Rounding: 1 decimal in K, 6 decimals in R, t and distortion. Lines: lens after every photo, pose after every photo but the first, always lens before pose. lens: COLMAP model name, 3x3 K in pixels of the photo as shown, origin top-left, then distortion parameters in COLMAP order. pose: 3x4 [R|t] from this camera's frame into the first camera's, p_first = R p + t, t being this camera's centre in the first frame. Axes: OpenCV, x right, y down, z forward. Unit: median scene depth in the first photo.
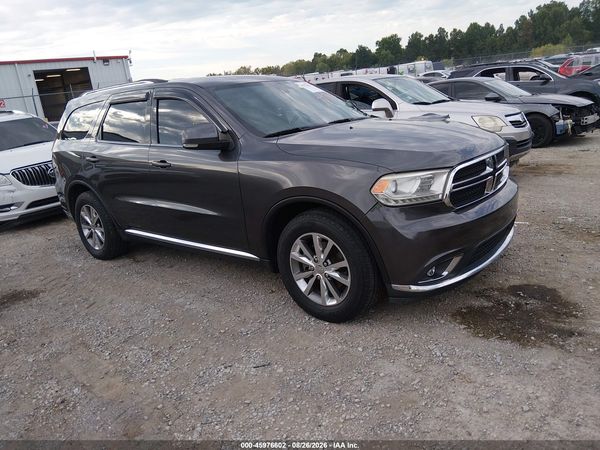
lens RADIAL K [[455.2, 0, 300.0], [0, 455.2, 225.0], [0, 0, 1]] dist [0.102081, -0.185415]
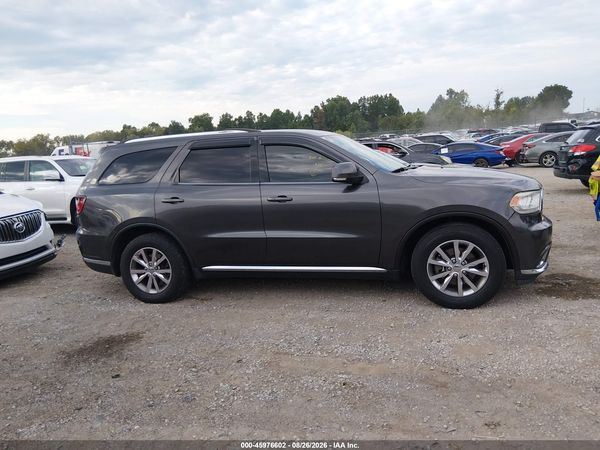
lens RADIAL K [[455.2, 0, 300.0], [0, 455.2, 225.0], [0, 0, 1]] dist [0.102081, -0.185415]
pose [[0.921232, -0.023346, 0.388313, -0.861992], [0.082788, 0.987097, -0.137060, 0.114186], [-0.380103, 0.158412, 0.911278, -0.057781]]
